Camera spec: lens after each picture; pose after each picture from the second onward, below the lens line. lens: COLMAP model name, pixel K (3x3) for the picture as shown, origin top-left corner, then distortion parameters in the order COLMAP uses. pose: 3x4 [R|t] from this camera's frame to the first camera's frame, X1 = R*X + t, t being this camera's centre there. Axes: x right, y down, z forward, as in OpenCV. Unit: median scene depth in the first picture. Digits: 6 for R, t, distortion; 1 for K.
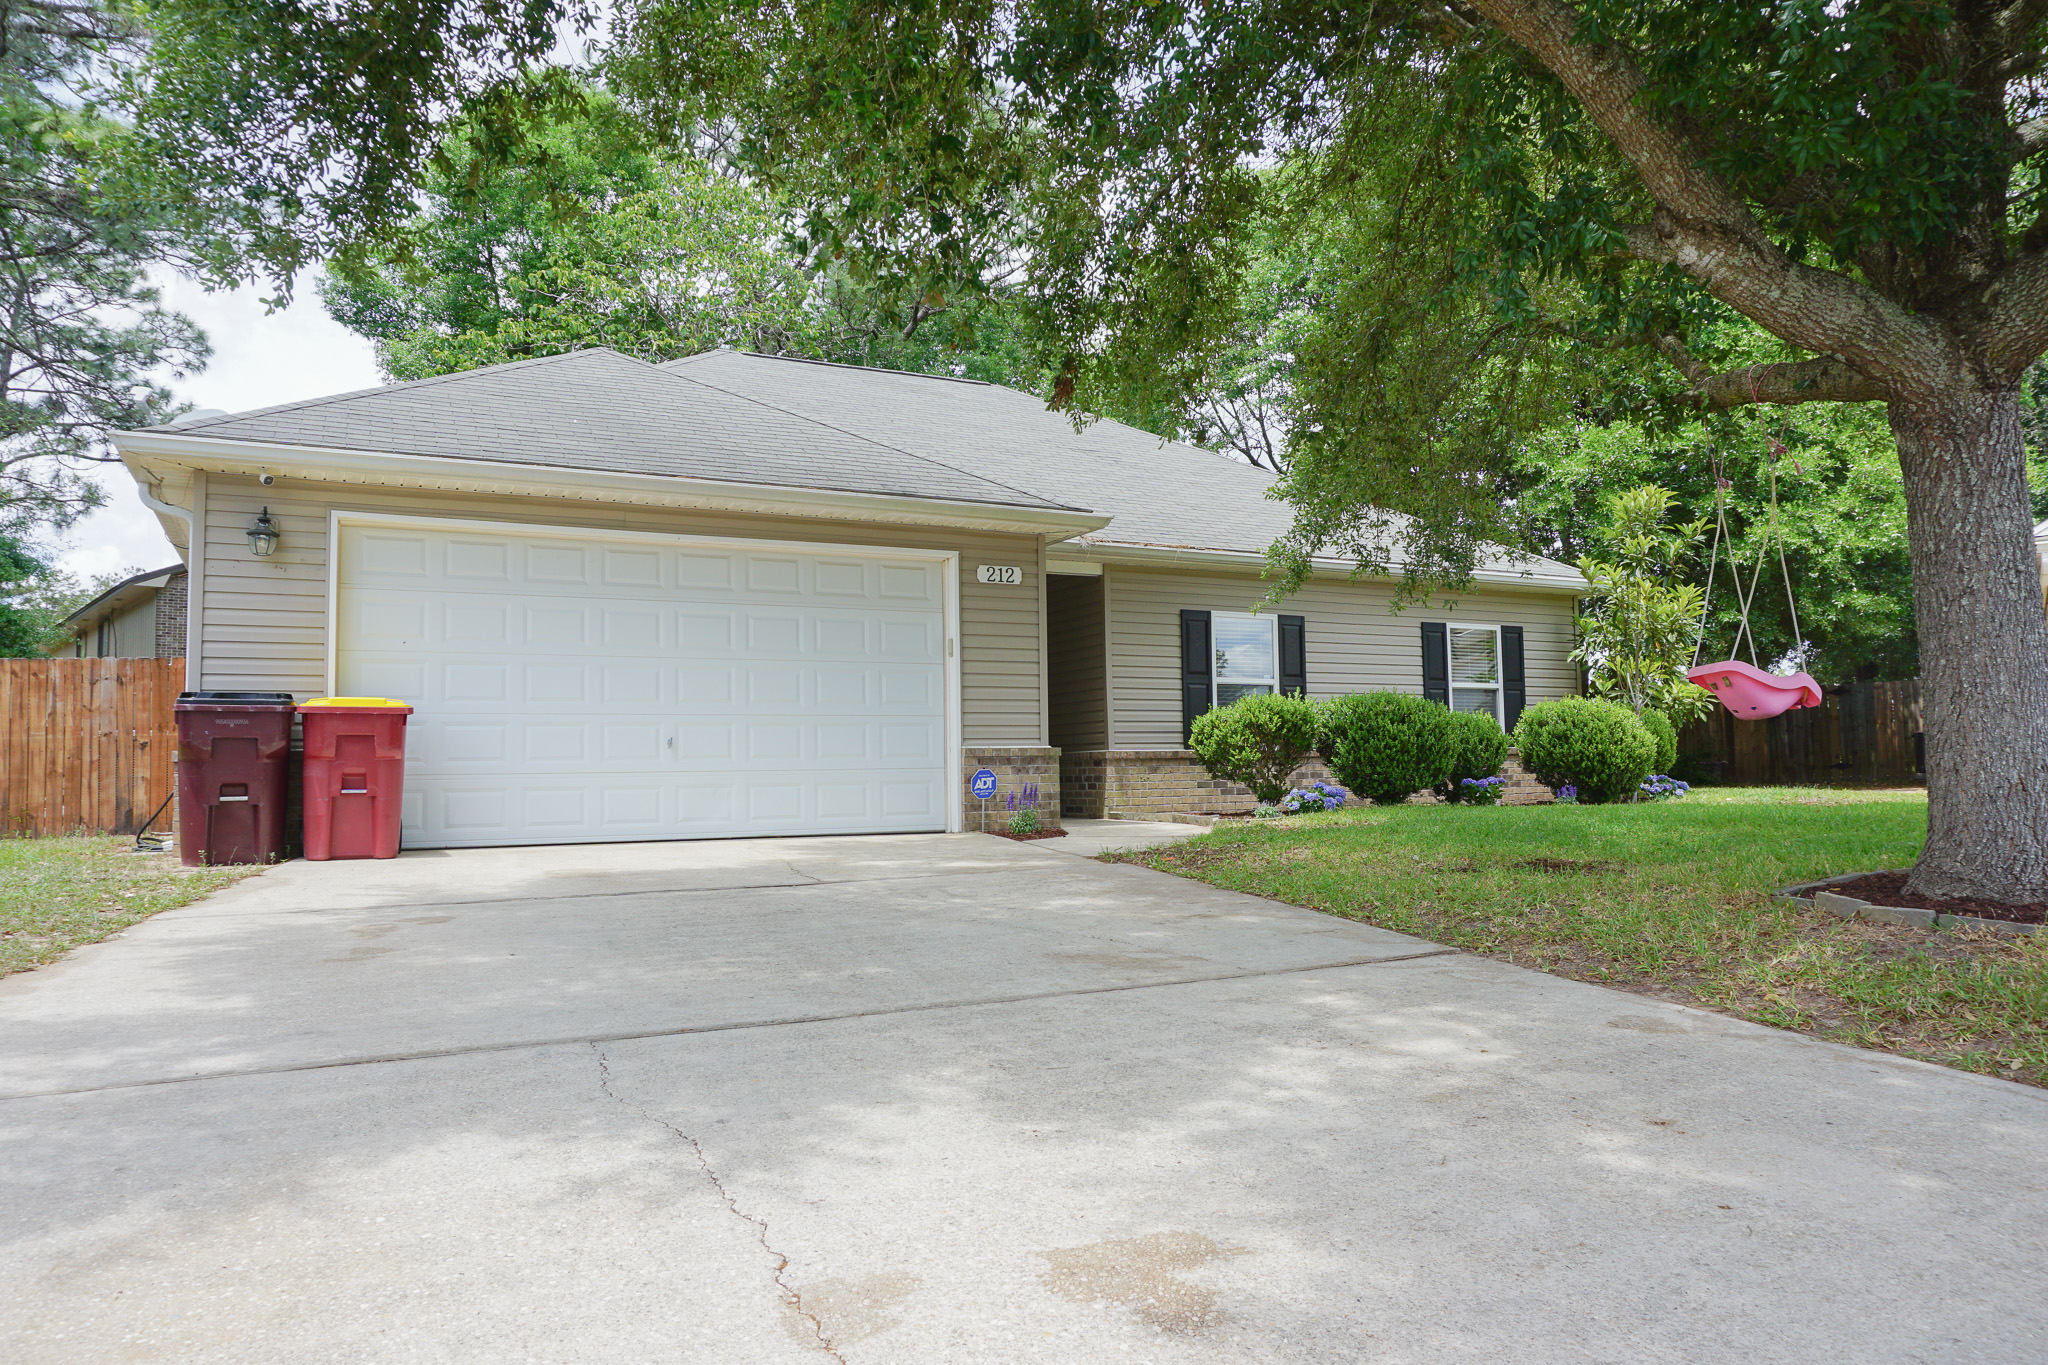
lens RADIAL K [[1486.9, 0, 1024.0], [0, 1486.9, 682.5], [0, 0, 1]] dist [-0.055114, 0.000557]
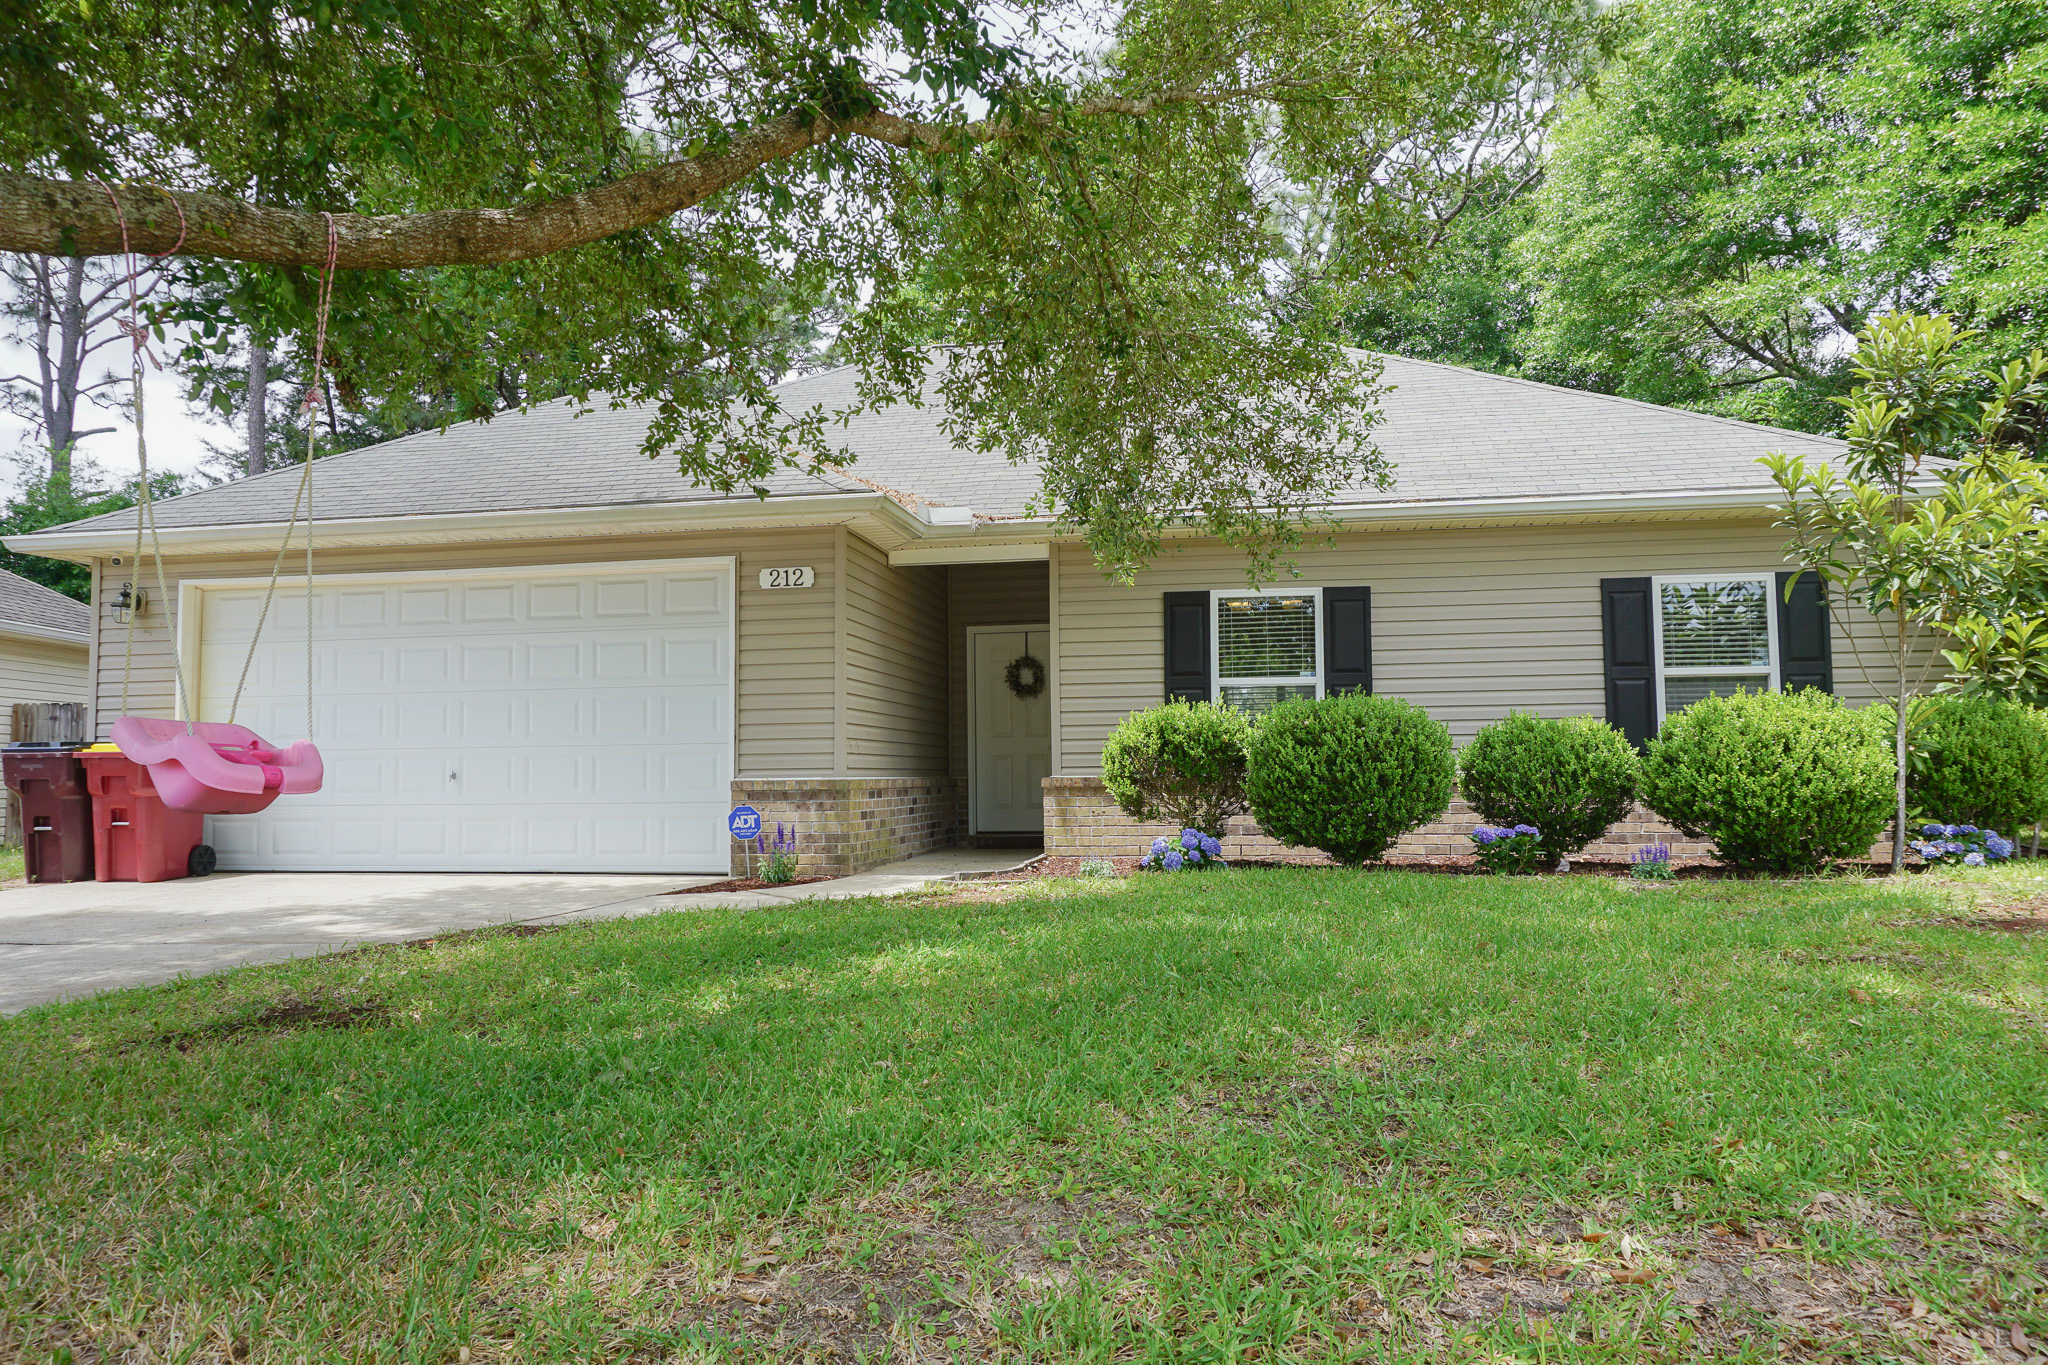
lens RADIAL K [[1422.8, 0, 1024.0], [0, 1422.8, 682.5], [0, 0, 1]] dist [-0.001112, 0.044528]
pose [[0.752294, -0.039398, -0.657649, 0.621620], [0.037310, 0.999156, -0.017177, 0.007366], [0.657771, -0.011615, 0.753129, 0.465252]]
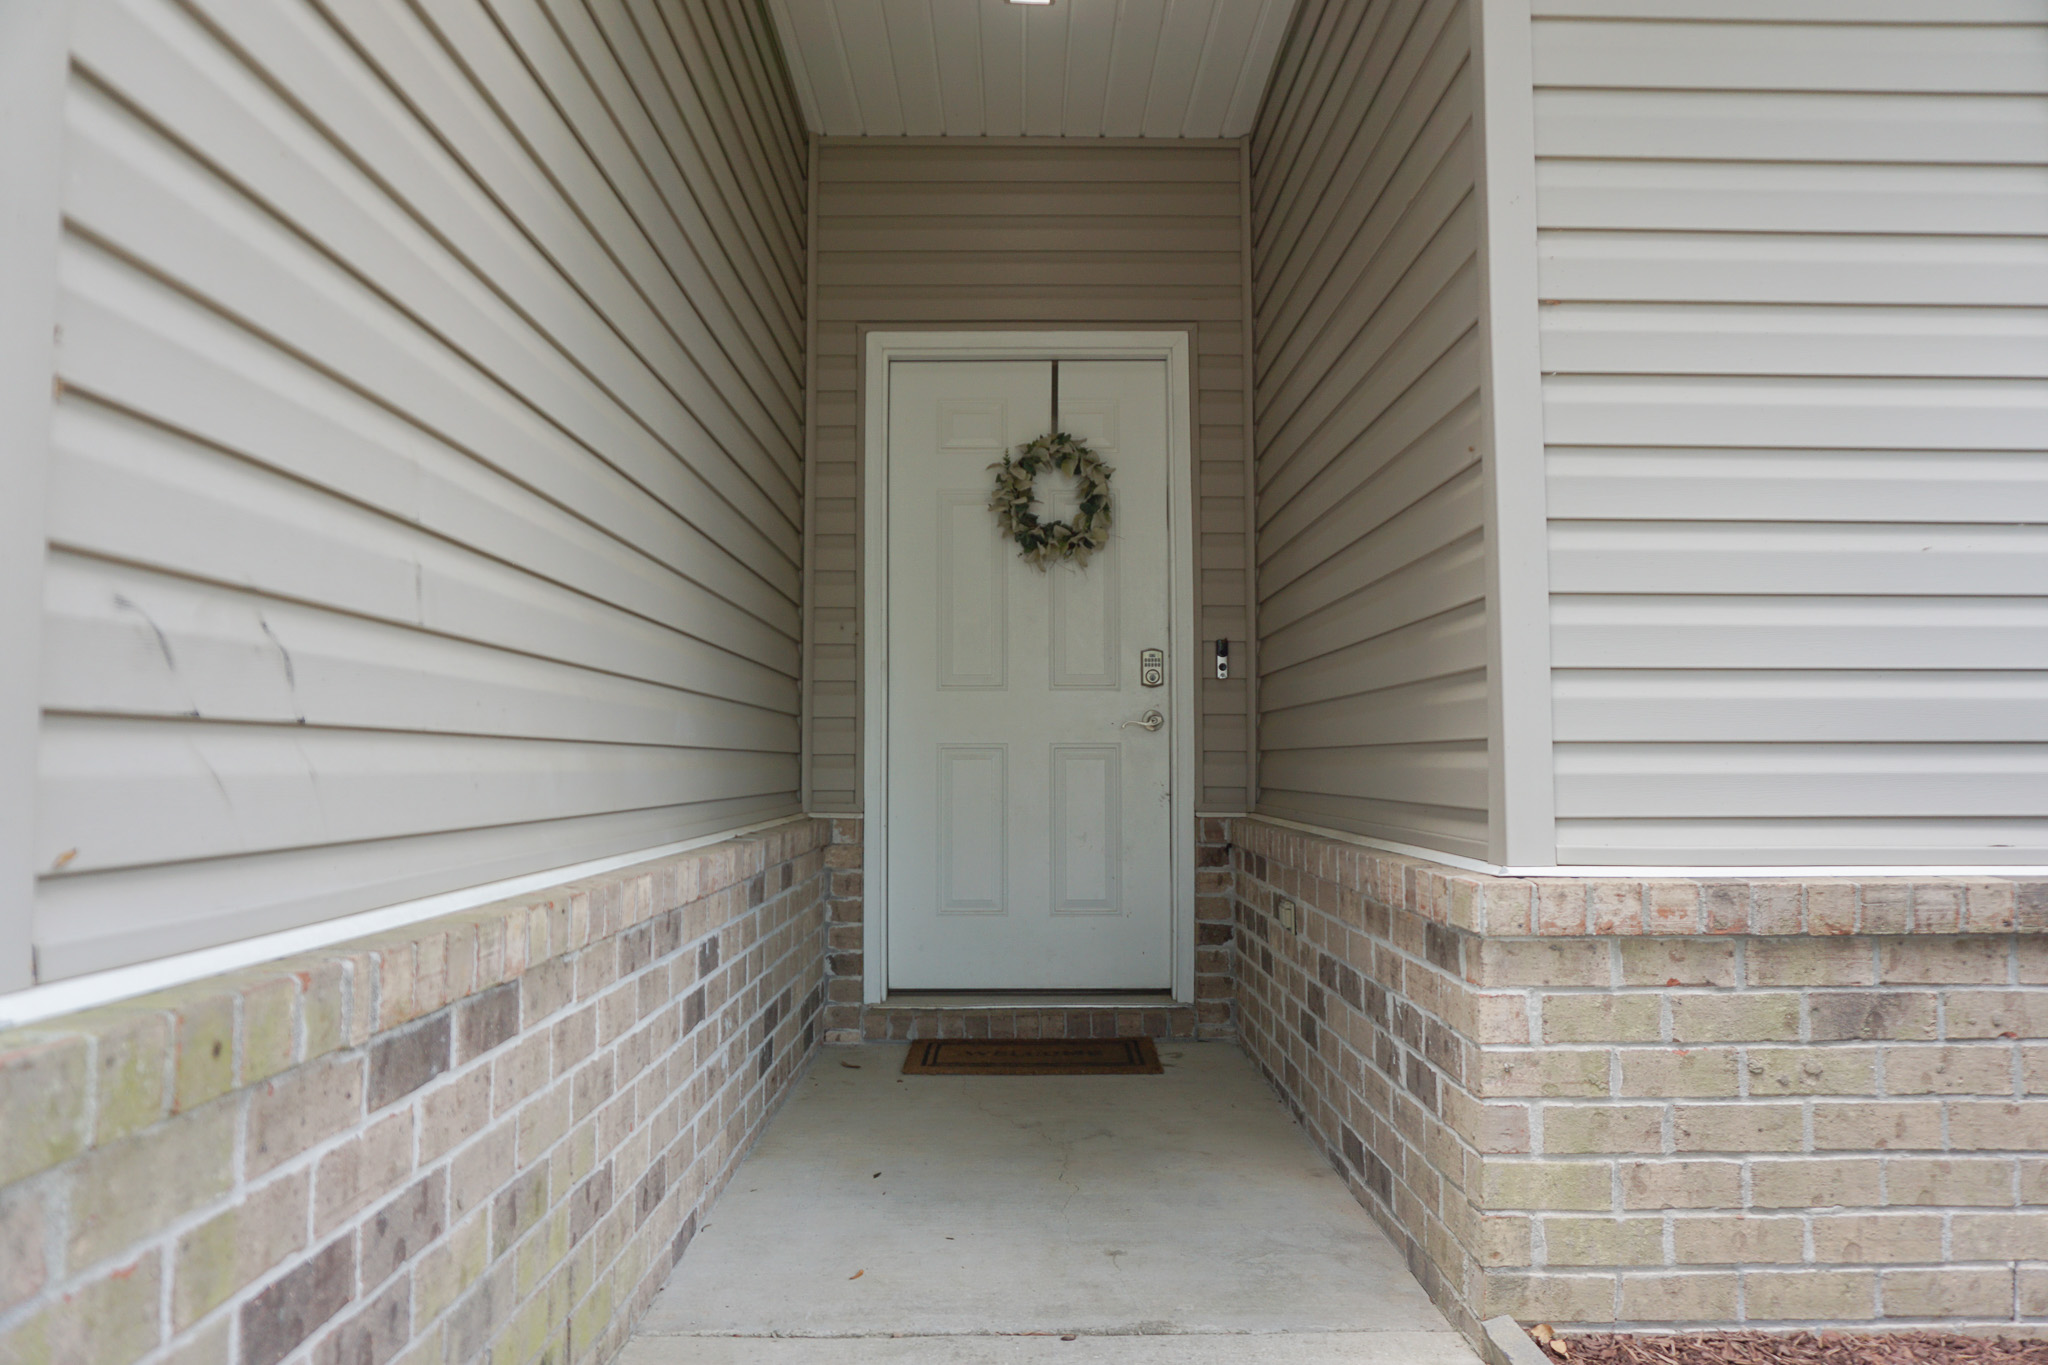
lens RADIAL K [[1422.8, 0, 1024.0], [0, 1422.8, 682.5], [0, 0, 1]] dist [-0.001112, 0.044528]
pose [[0.859454, -0.020427, -0.510805, 0.102478], [0.021138, 0.999767, -0.004414, 0.029025], [0.510776, -0.007004, 0.859685, 0.960873]]
